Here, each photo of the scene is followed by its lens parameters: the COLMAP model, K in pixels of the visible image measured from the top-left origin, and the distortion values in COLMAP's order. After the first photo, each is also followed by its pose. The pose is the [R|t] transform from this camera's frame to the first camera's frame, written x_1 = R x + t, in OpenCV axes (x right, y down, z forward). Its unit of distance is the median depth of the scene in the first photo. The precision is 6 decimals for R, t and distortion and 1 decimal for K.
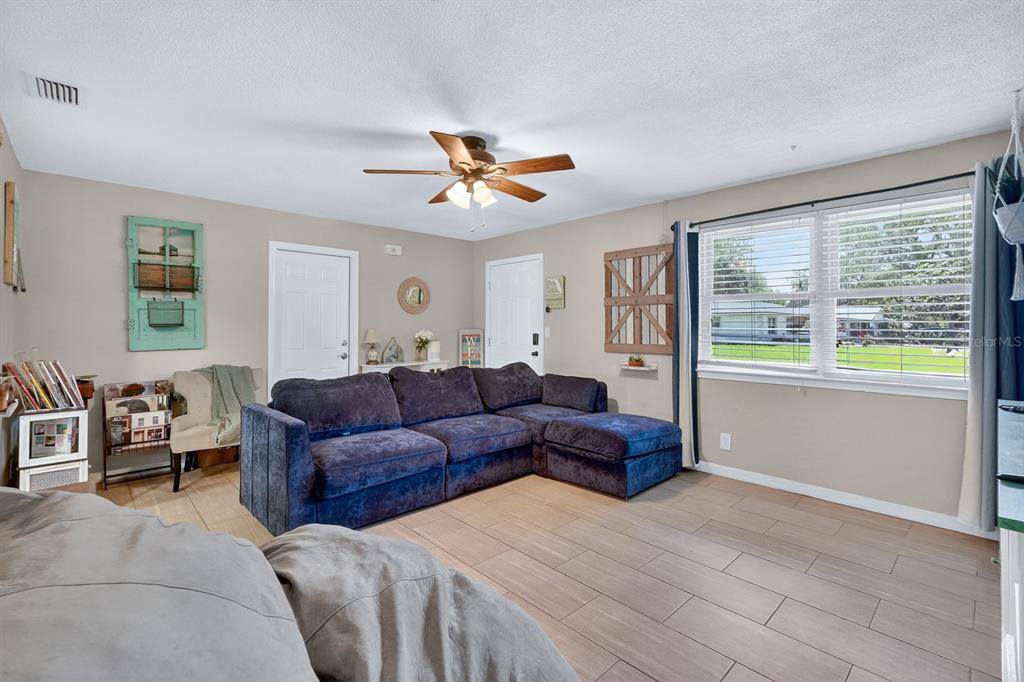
lens RADIAL K [[451.0, 0, 509.6], [0, 451.0, 339.7], [0, 0, 1]] dist [-0.013122, 0.006487]
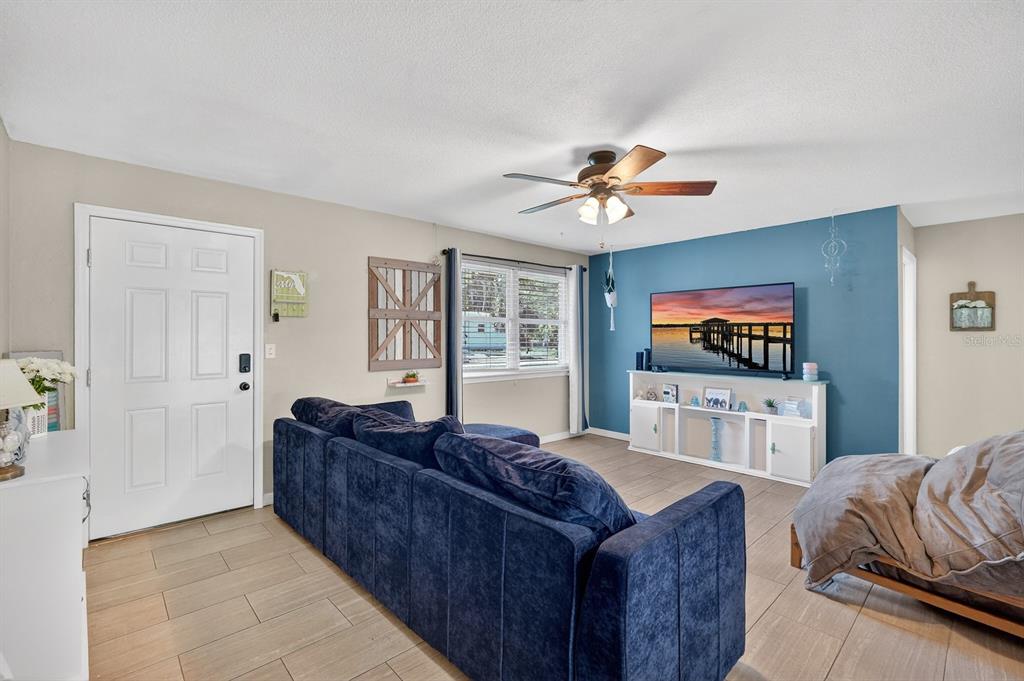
lens RADIAL K [[451.0, 0, 509.6], [0, 451.0, 339.2], [0, 0, 1]] dist [-0.013122, 0.006487]
pose [[0.011698, -0.007026, 0.999907, -0.690398], [0.029525, 0.999542, 0.006678, -0.034144], [-0.999496, 0.029444, 0.011900, 0.771520]]
